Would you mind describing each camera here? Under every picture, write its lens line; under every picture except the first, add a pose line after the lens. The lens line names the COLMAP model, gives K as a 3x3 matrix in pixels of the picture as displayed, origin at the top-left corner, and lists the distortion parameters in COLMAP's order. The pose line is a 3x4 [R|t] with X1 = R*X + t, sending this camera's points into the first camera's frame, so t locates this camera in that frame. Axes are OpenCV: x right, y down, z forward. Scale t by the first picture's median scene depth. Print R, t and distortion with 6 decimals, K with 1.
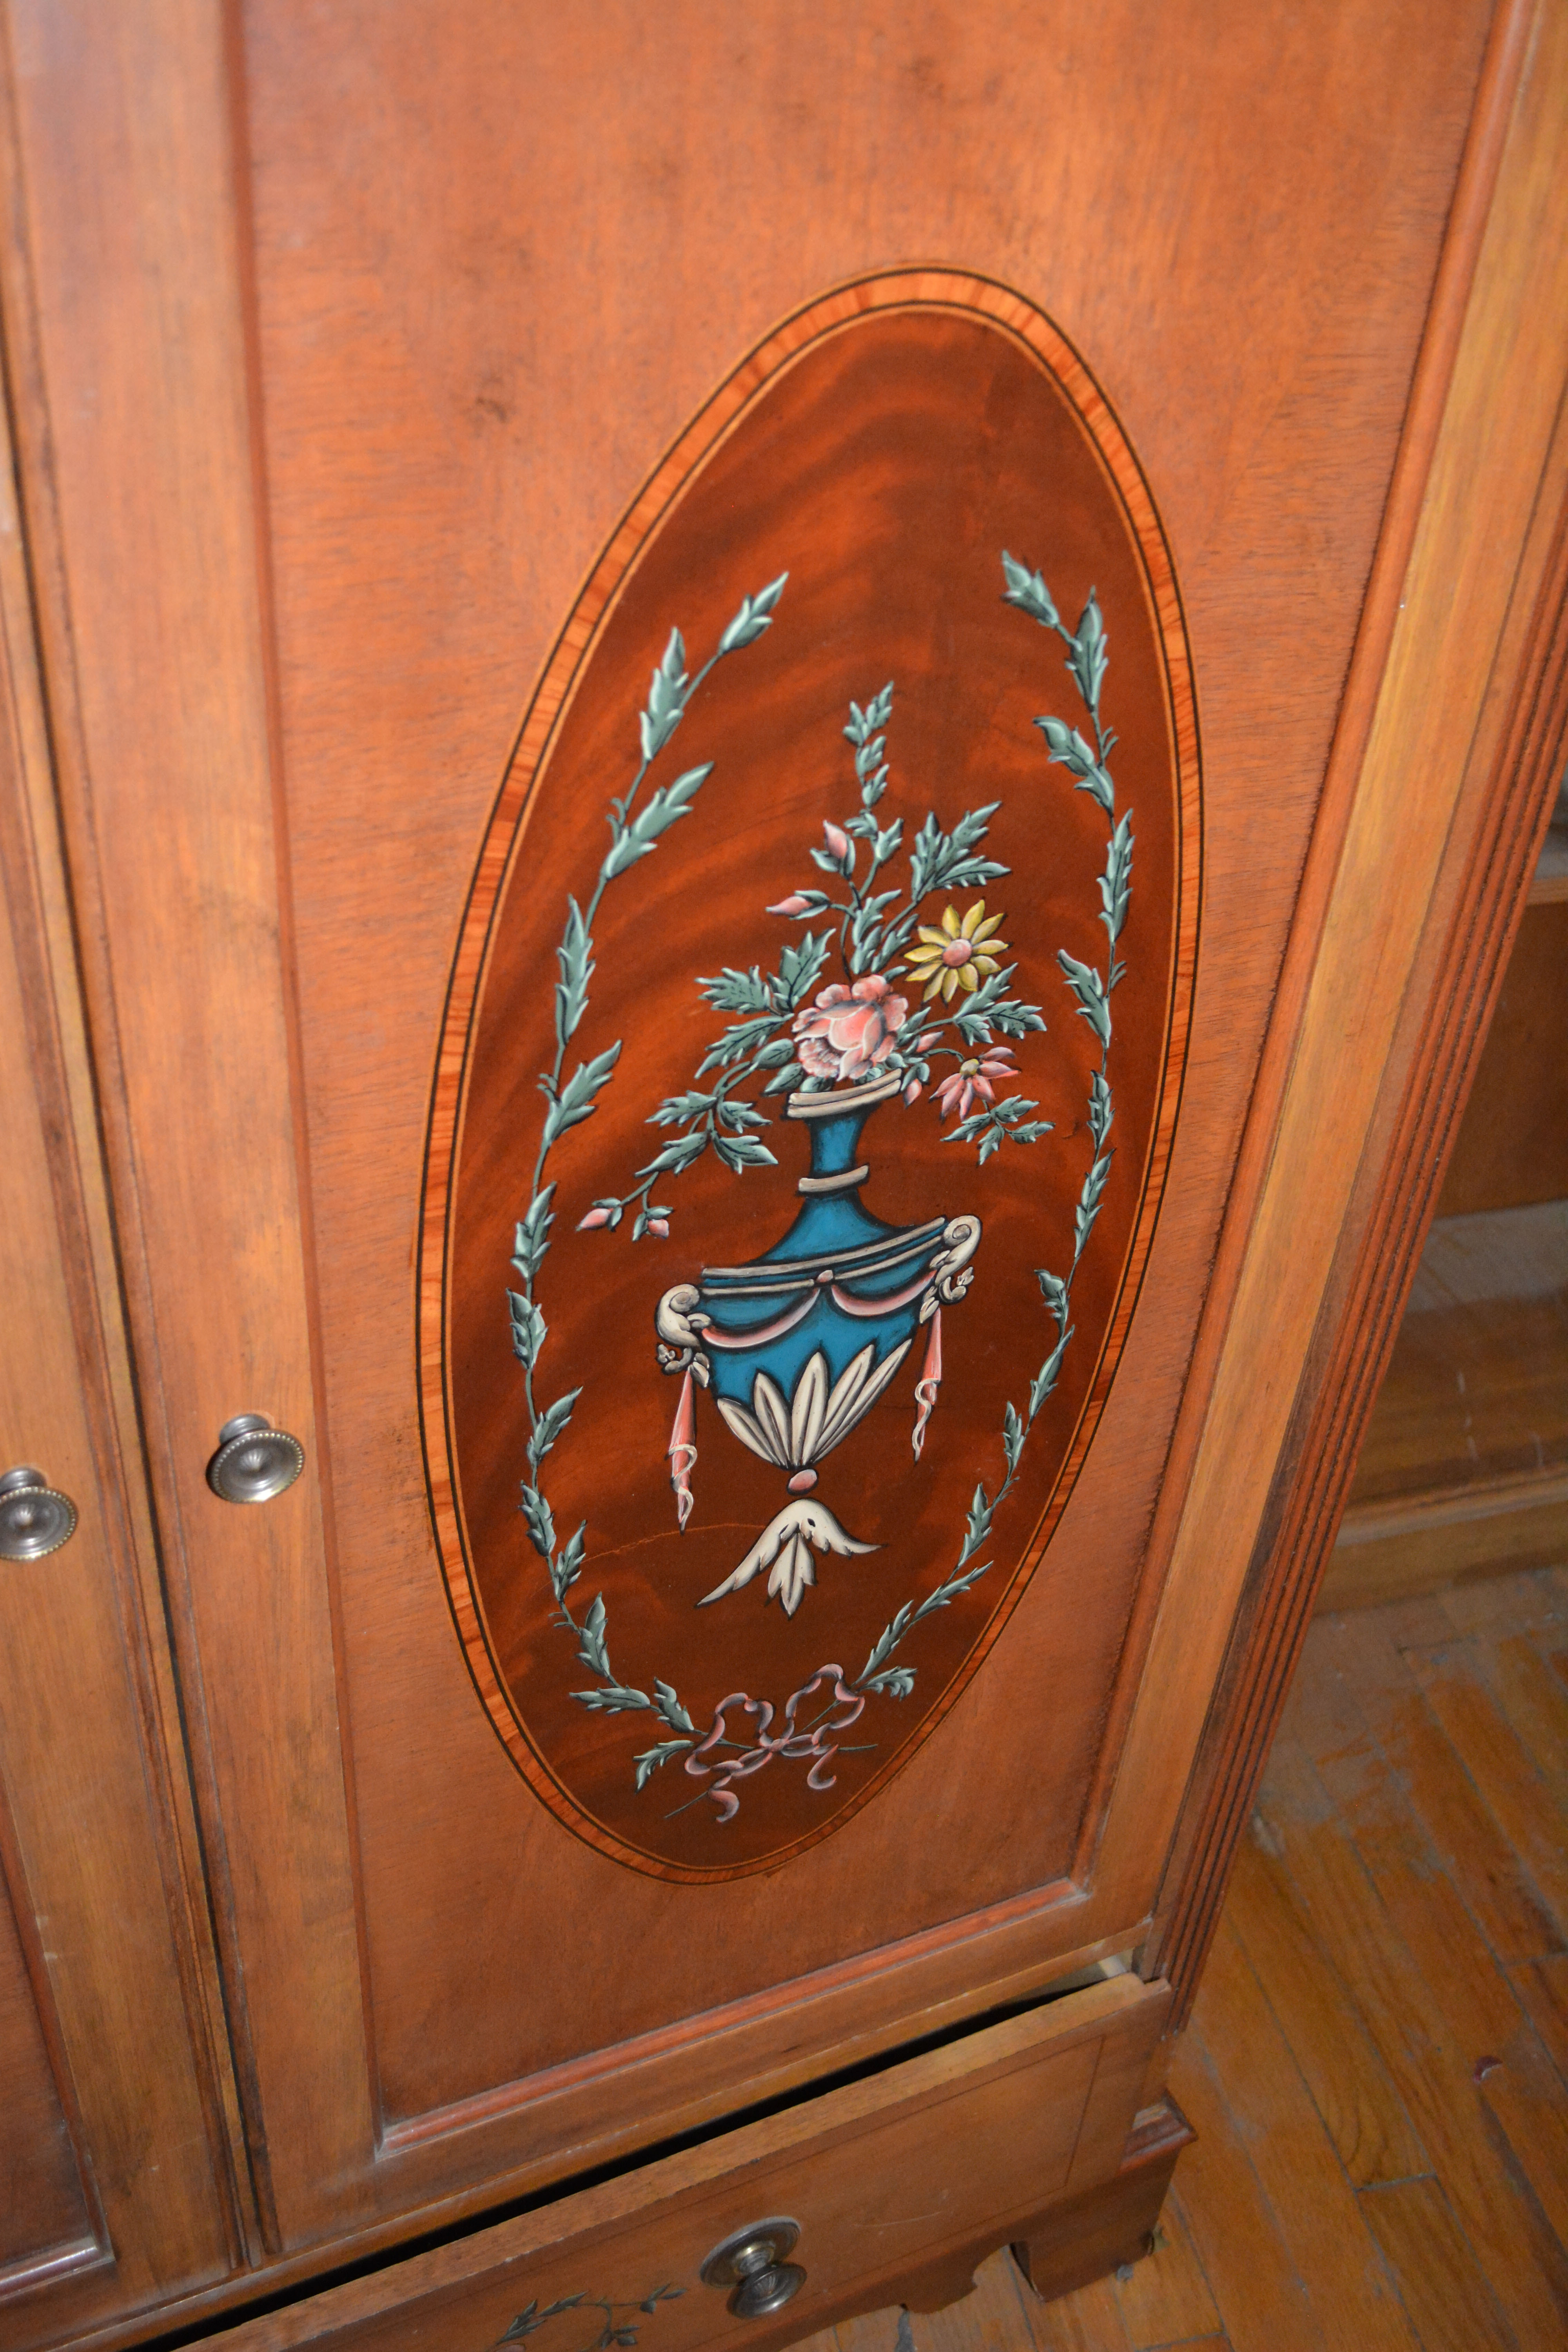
lens RADIAL K [[2177.7, 0, 782.0], [0, 2177.7, 1162.0], [0, 0, 1]] dist [-0.066714, 0.000000]
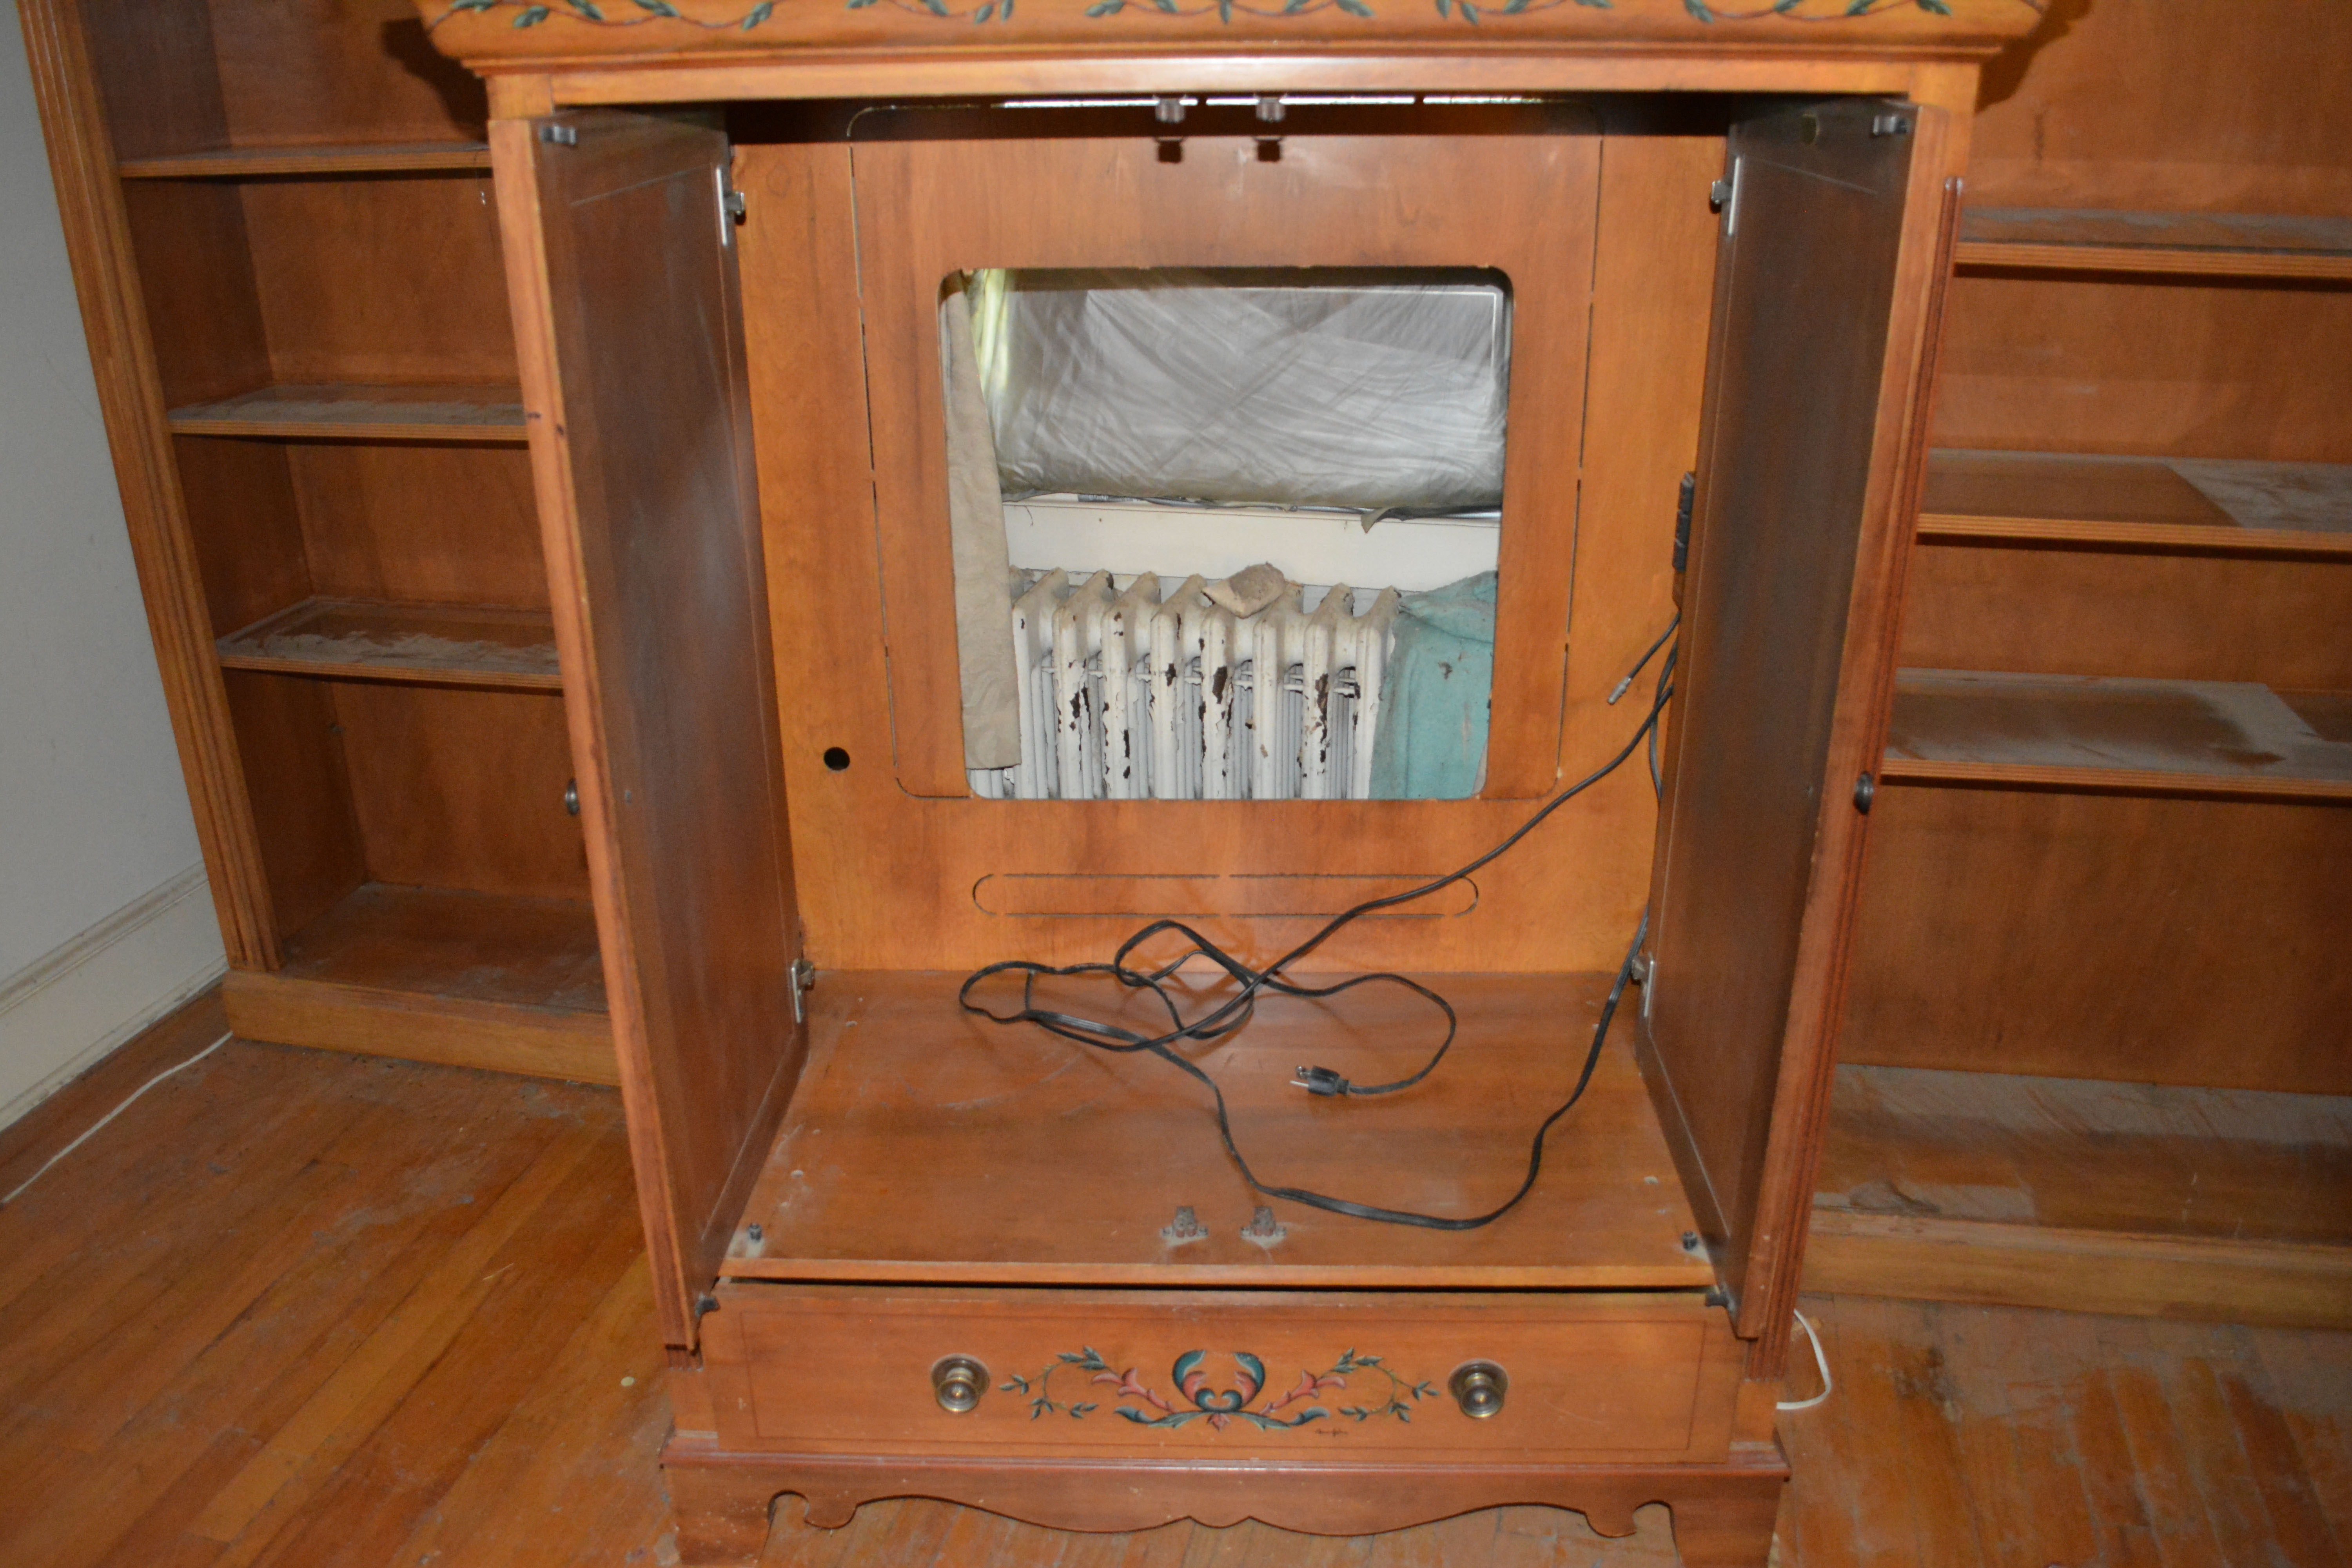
lens RADIAL K [[1849.5, 0, 1179.9], [0, 1849.5, 783.4], [0, 0, 1]] dist [-0.088726, 0.019448]
pose [[0.889537, 0.107752, -0.443975, 0.528402], [-0.207143, 0.961285, -0.181724, 0.482637], [0.407206, 0.253616, 0.877418, -0.783864]]
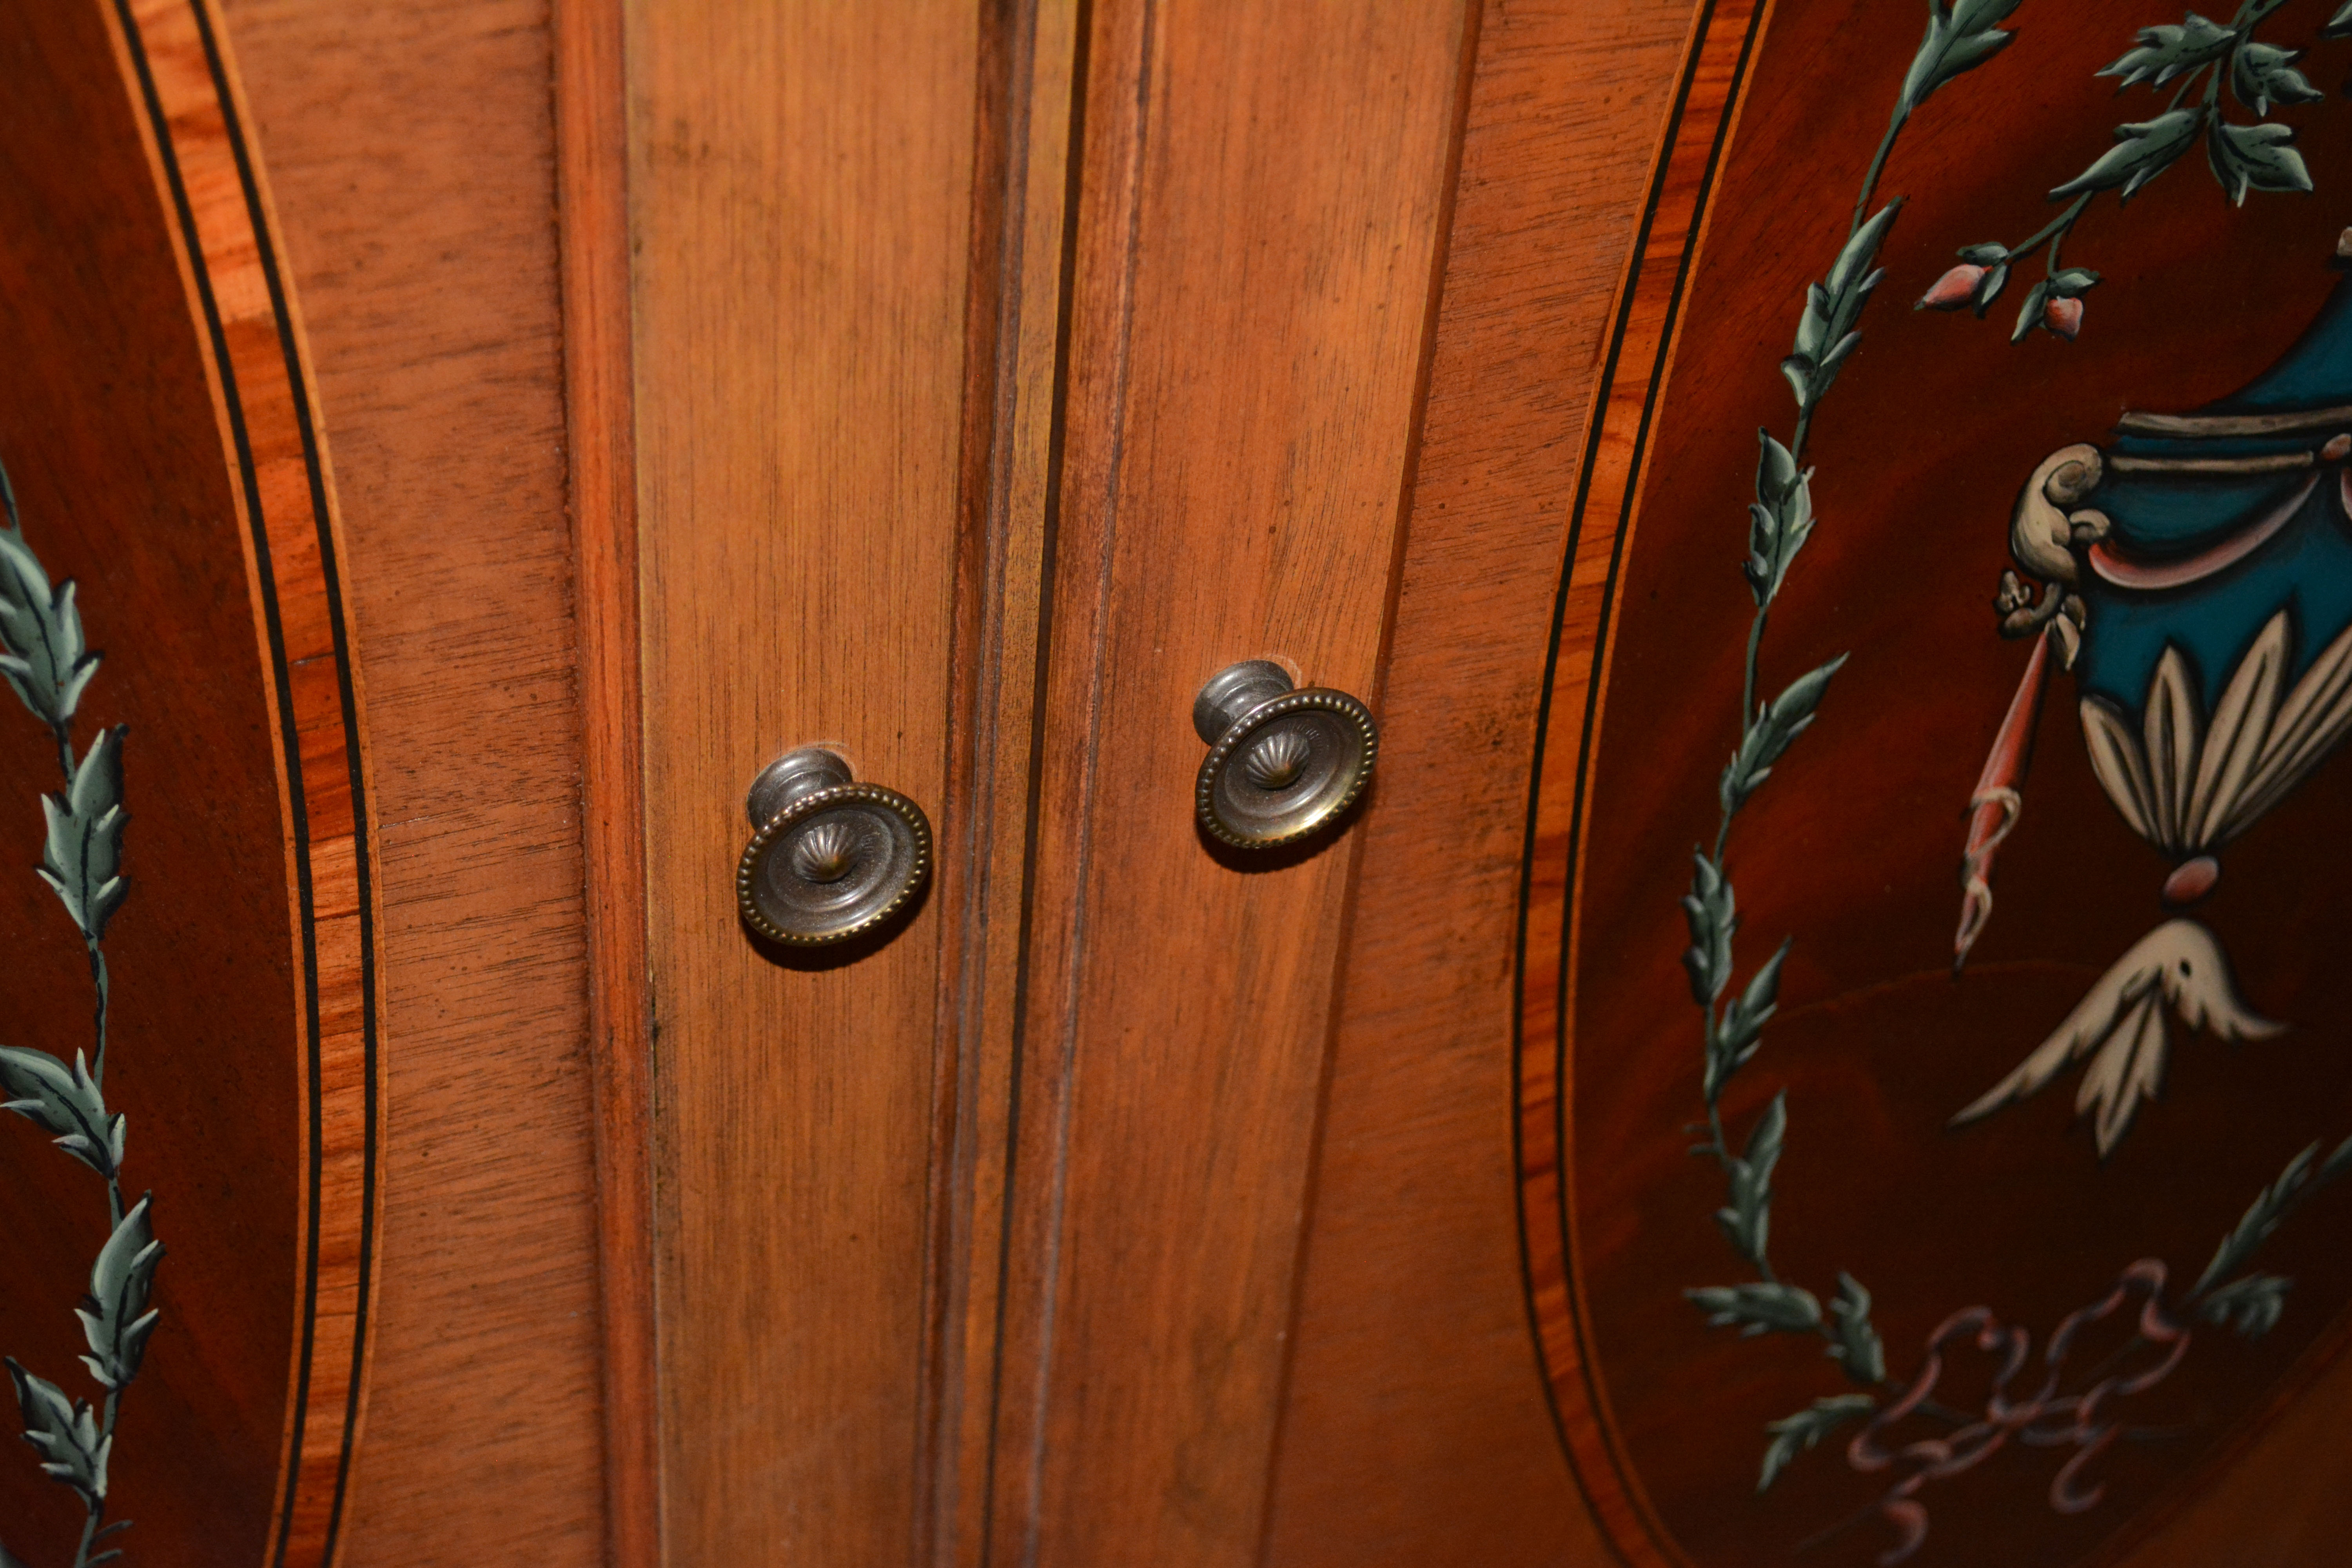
lens RADIAL K [[3826.6, 0, 1157.8], [0, 3826.6, 788.5], [0, 0, 1]] dist [-0.002067, 0.000000]
pose [[0.998583, 0.035486, -0.039666, -0.196589], [-0.032032, 0.995904, 0.084557, 0.062158], [0.042504, -0.083166, 0.995629, 0.133329]]
